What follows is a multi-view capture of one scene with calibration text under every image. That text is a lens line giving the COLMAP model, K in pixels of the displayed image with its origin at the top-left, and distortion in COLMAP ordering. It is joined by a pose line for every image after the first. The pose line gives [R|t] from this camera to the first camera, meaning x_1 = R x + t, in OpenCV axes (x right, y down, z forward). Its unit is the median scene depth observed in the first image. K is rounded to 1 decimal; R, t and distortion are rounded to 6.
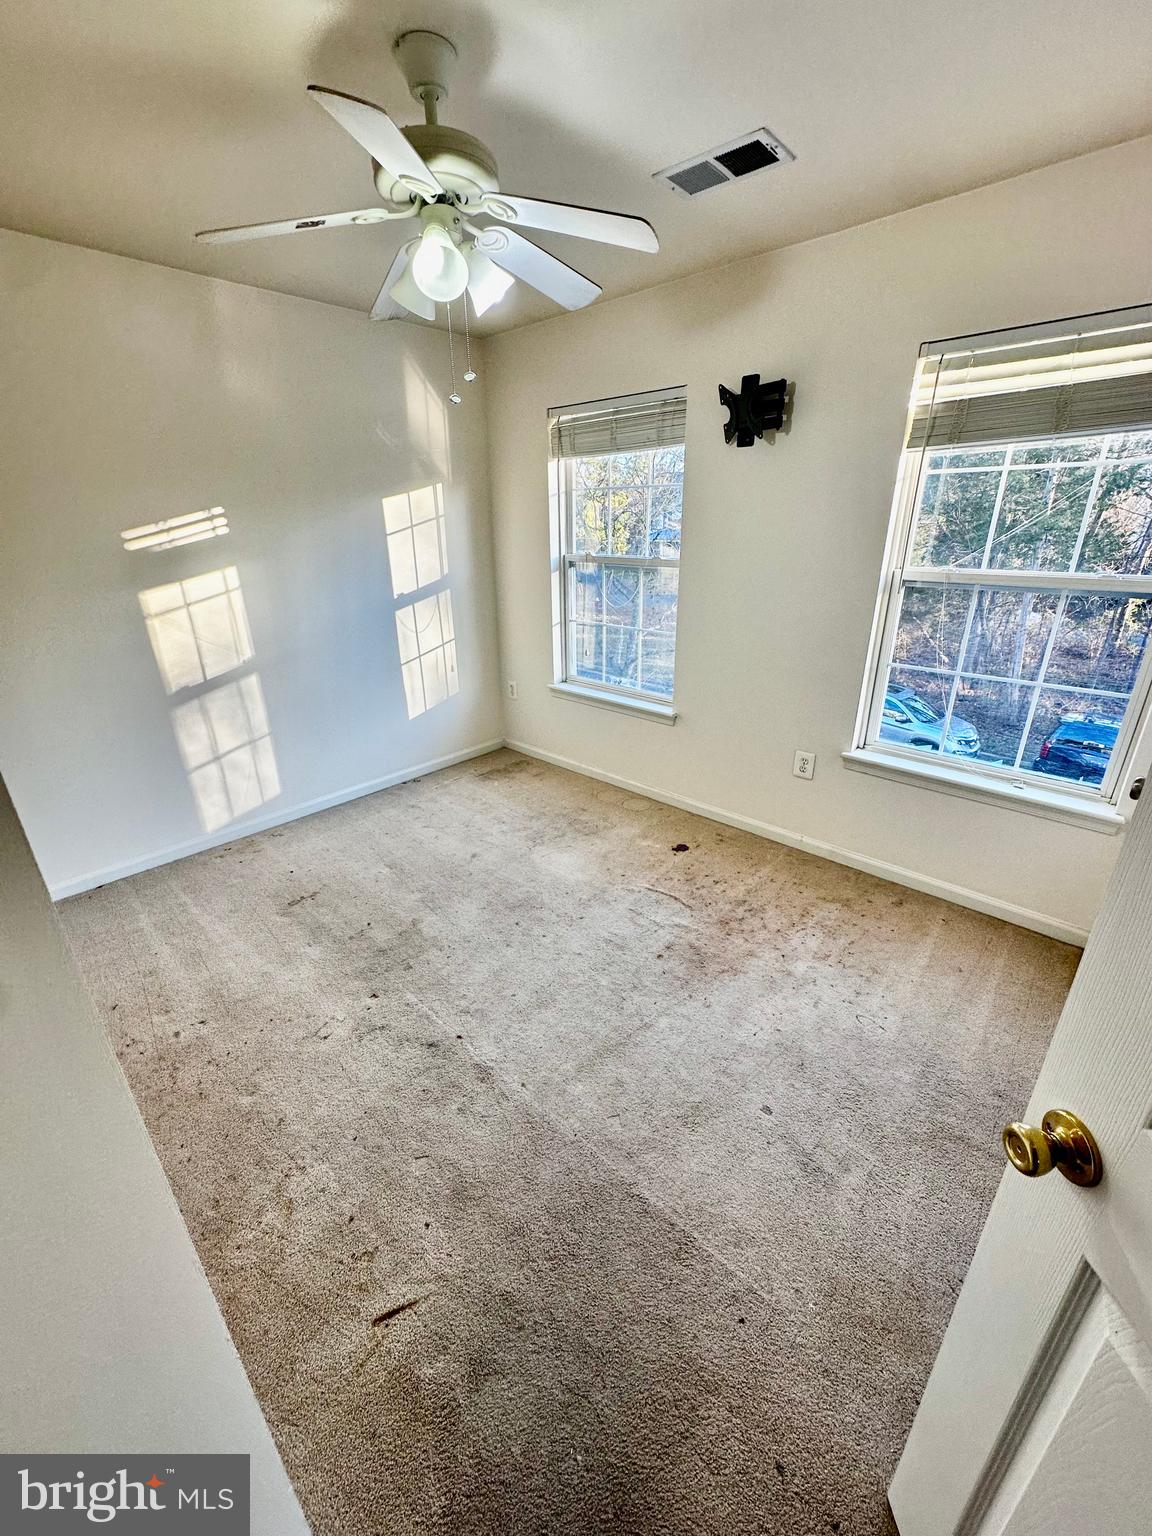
lens RADIAL K [[612.4, 0, 583.1], [0, 612.4, 774.9], [0, 0, 1]] dist [-0.003044, 0.000470]
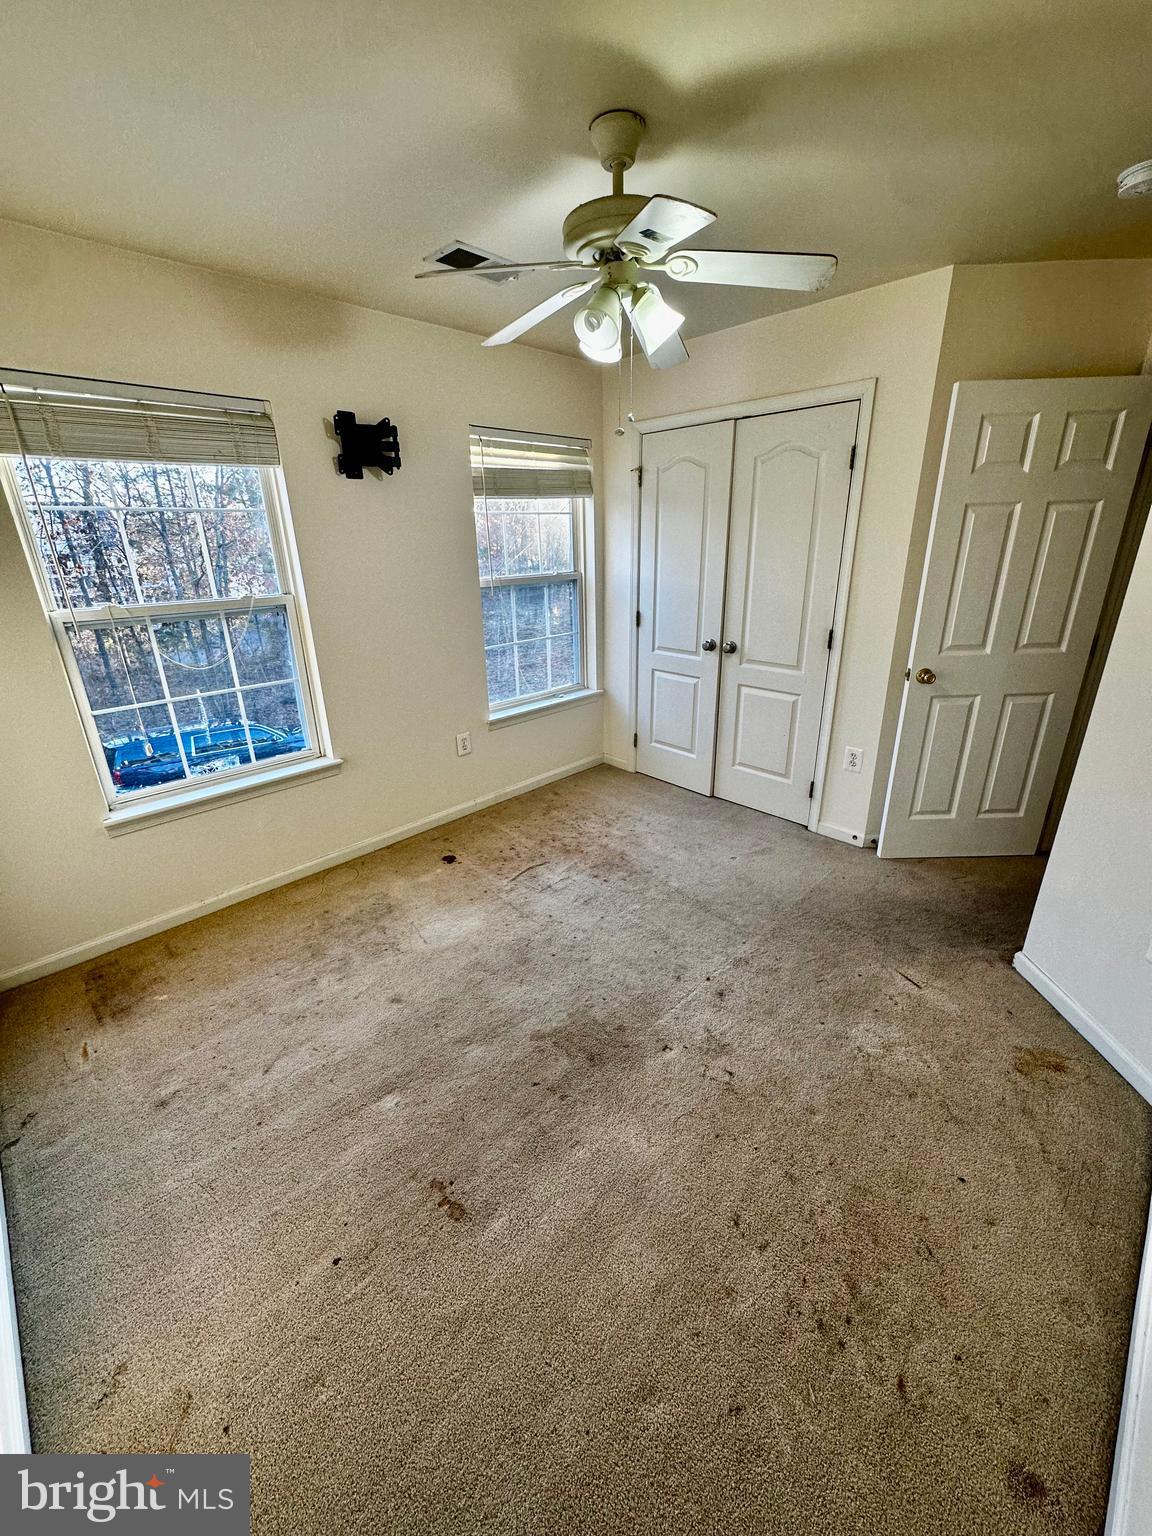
lens RADIAL K [[612.4, 0, 574.7], [0, 612.4, 776.7], [0, 0, 1]] dist [-0.003044, 0.000470]
pose [[0.039461, -0.361591, 0.931501, -0.814942], [0.402733, 0.858911, 0.316352, -0.265061], [-0.914466, 0.362663, 0.179518, 0.618100]]
